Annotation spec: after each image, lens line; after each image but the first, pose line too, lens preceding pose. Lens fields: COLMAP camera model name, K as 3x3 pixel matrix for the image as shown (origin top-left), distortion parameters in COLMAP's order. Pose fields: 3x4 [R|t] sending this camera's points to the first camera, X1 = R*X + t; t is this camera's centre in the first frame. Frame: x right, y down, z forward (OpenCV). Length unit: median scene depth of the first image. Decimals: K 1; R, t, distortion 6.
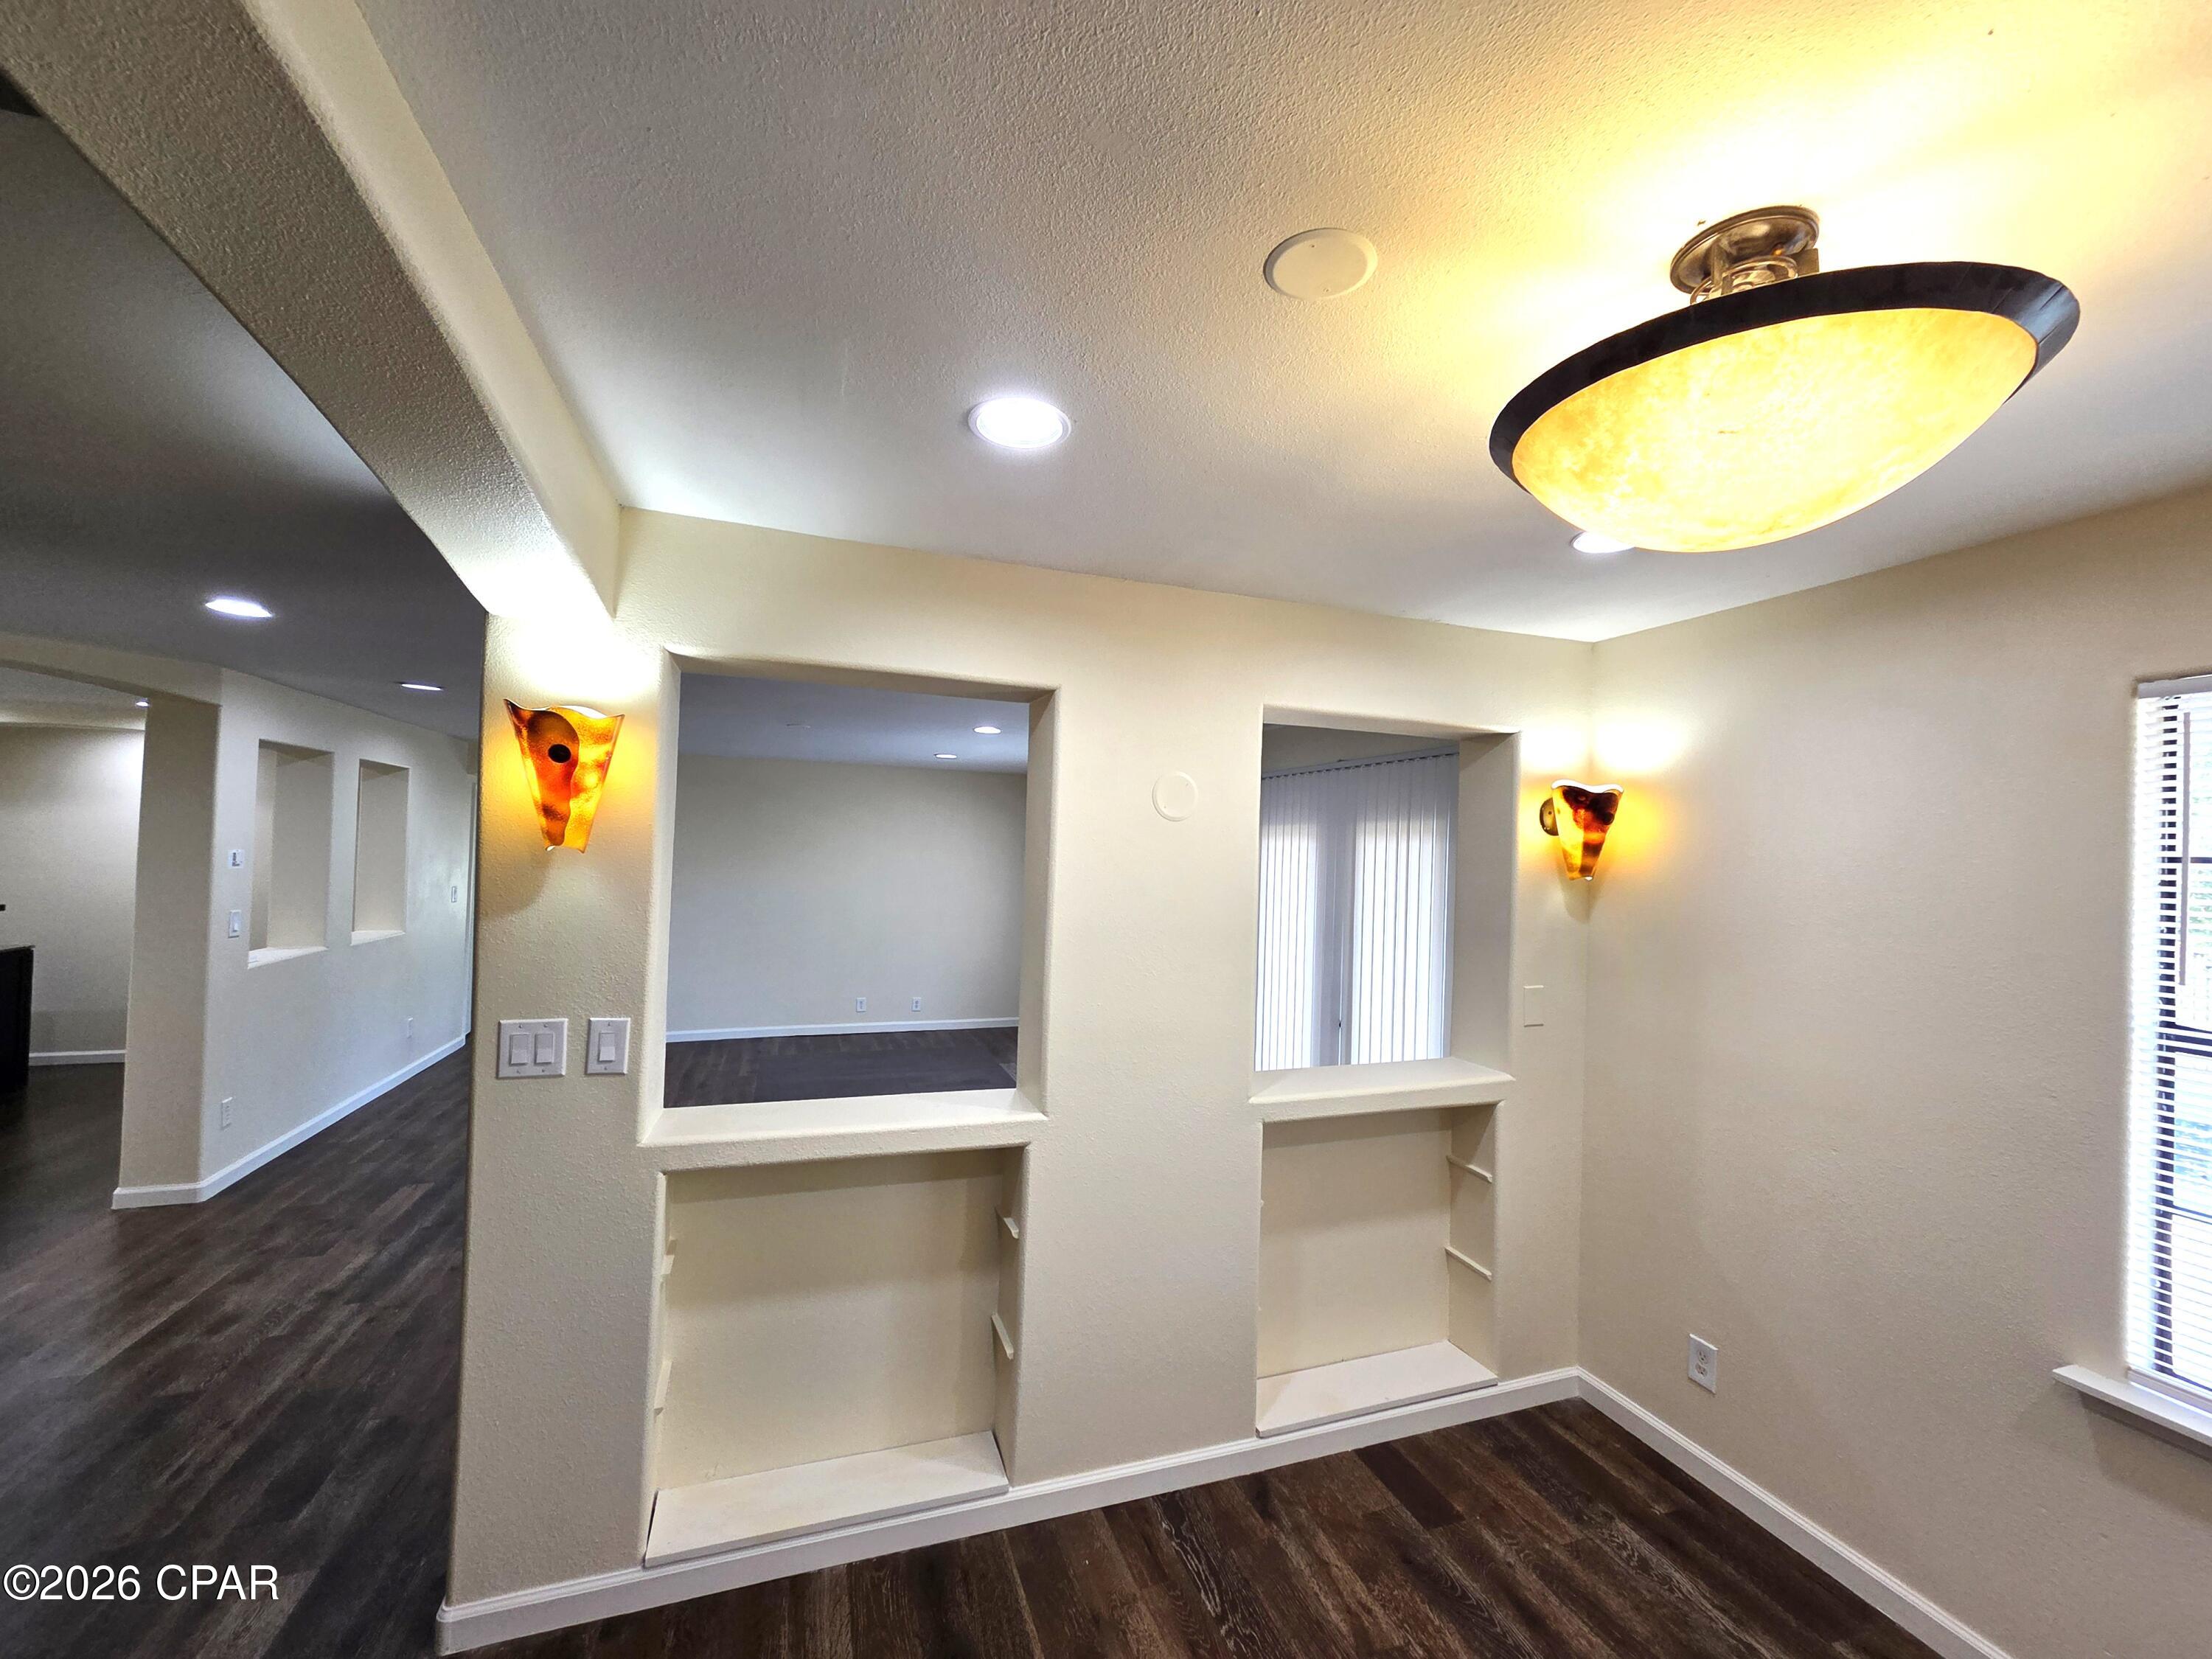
lens RADIAL K [[903.9, 0, 1114.2], [0, 903.9, 847.5], [0, 0, 1]] dist [0.009305, -0.000394]
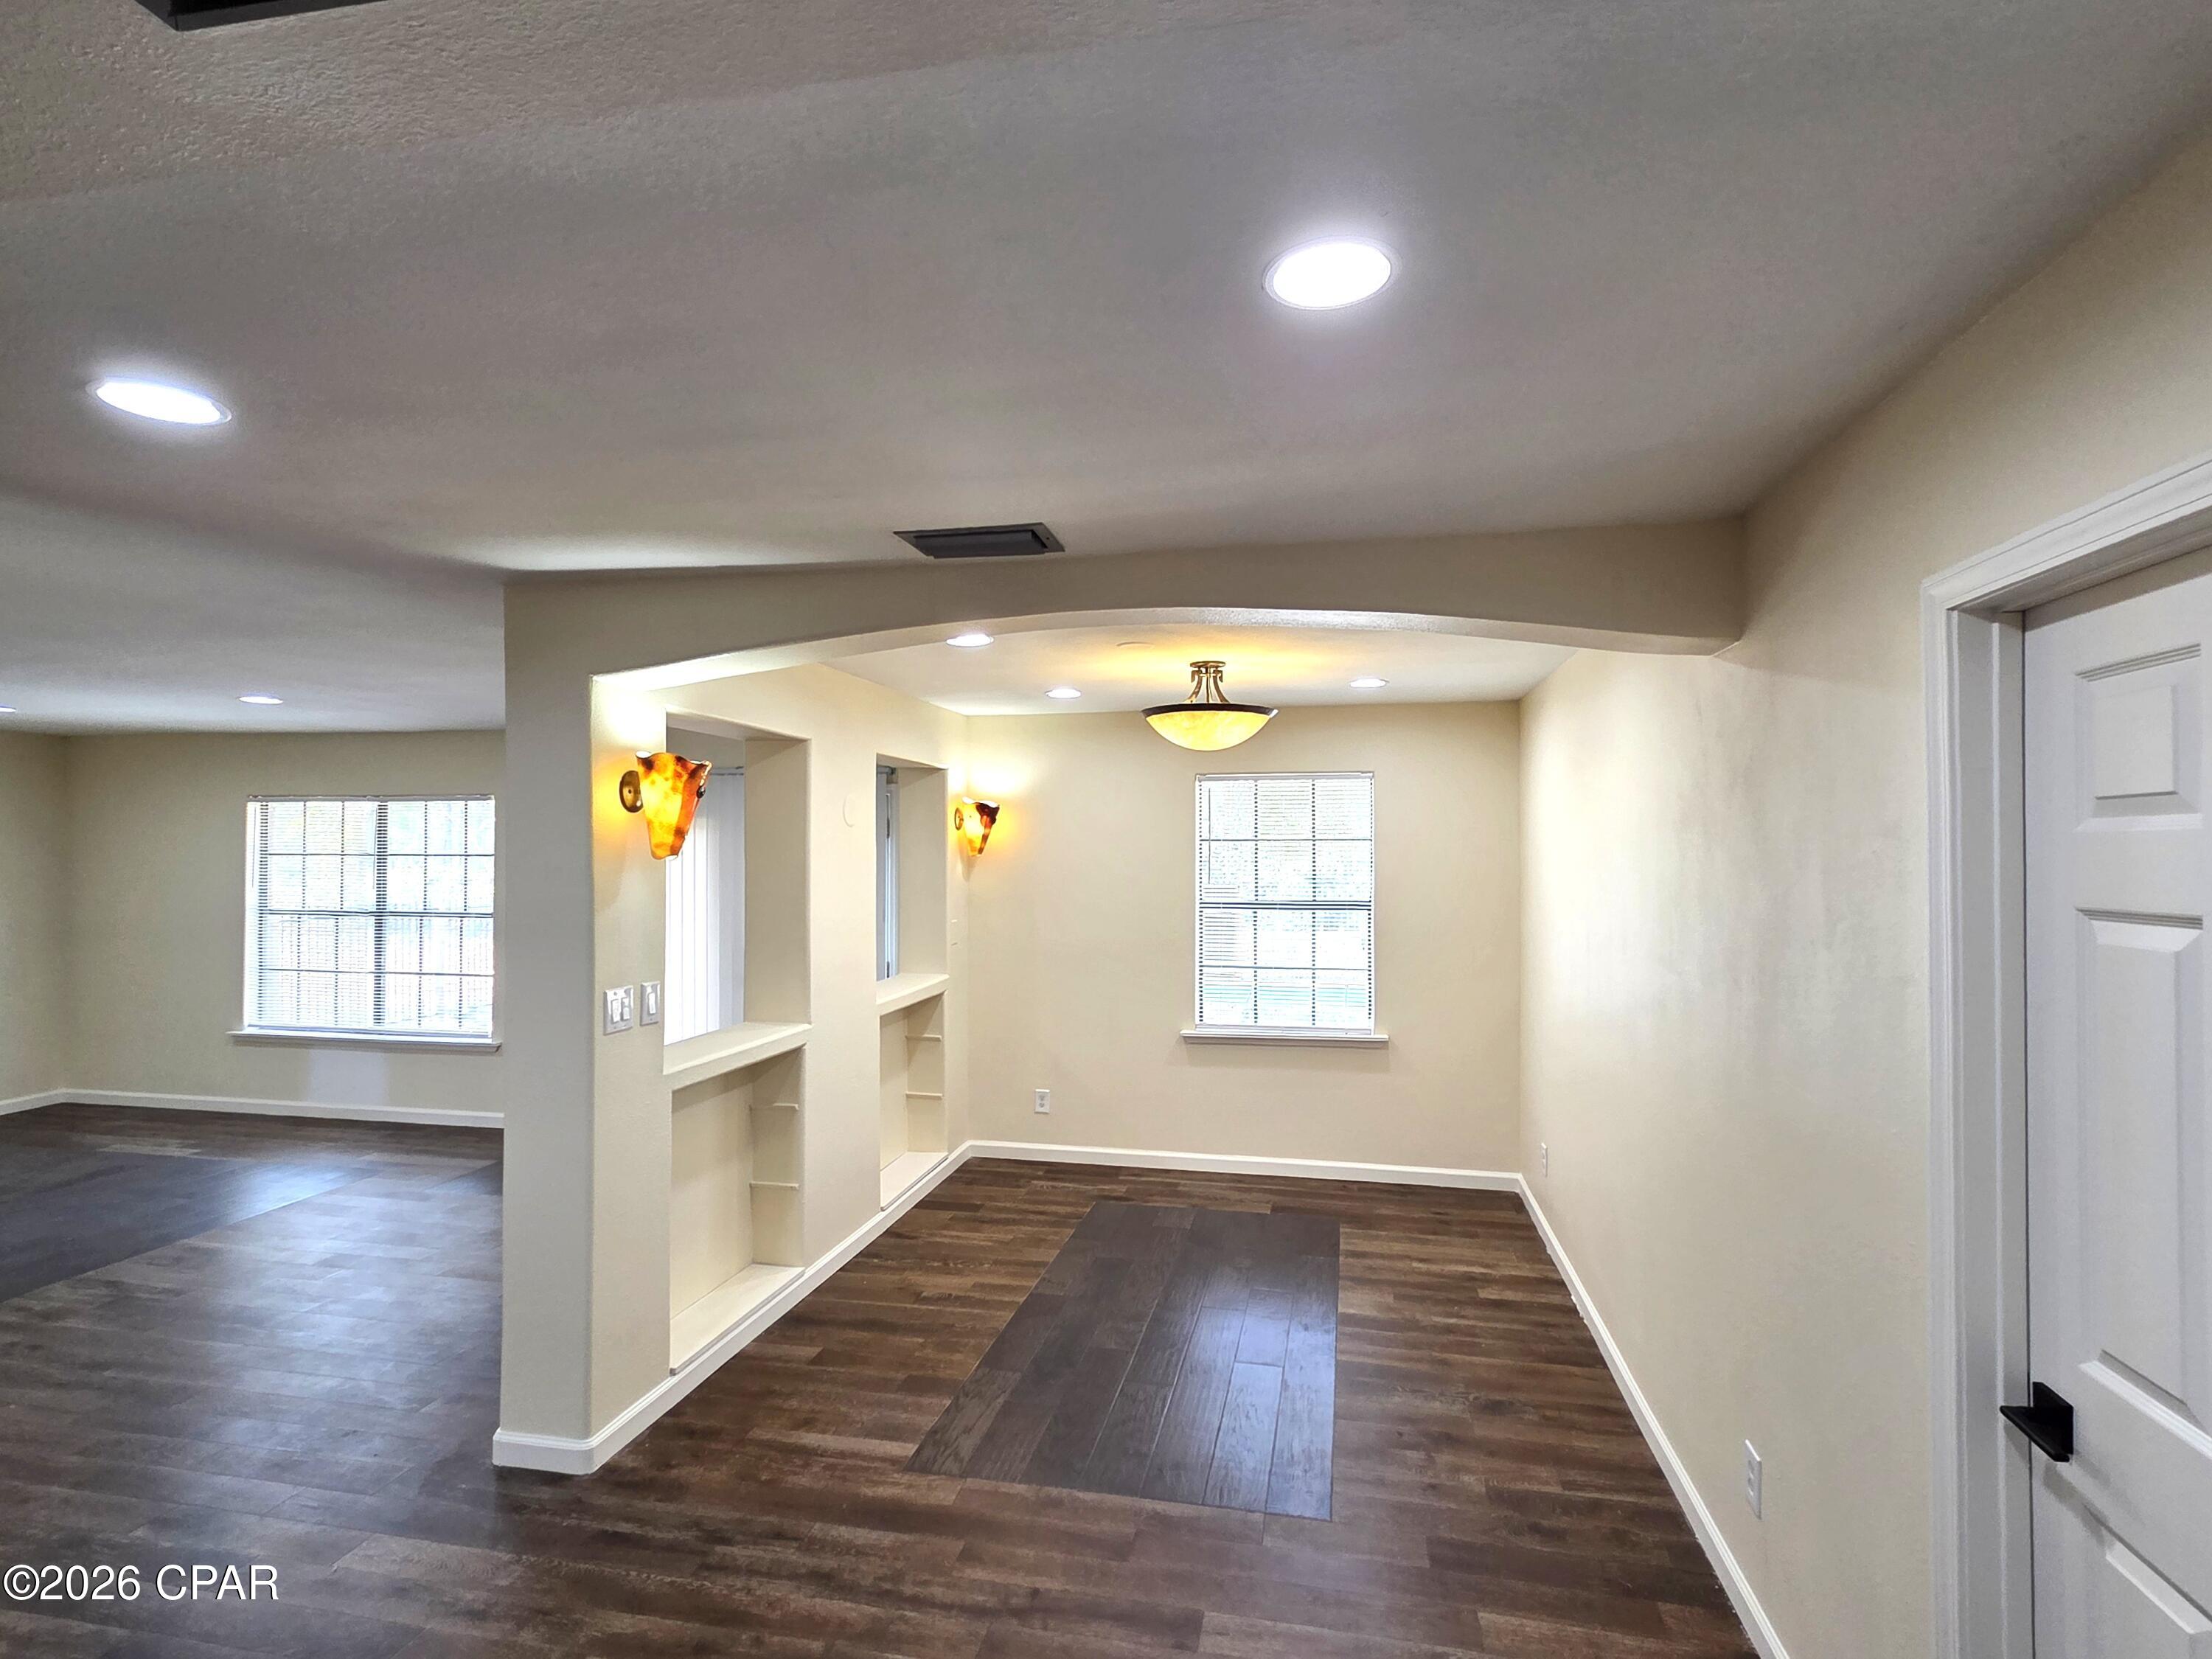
lens RADIAL K [[1094.4, 0, 1114.9], [0, 1094.4, 839.7], [0, 0, 1]] dist [0.005890, 0.000086]
pose [[0.520406, -0.022186, 0.853631, -1.346910], [0.006749, 0.999738, 0.021868, -0.046203], [-0.853892, -0.005619, 0.520419, -0.374430]]
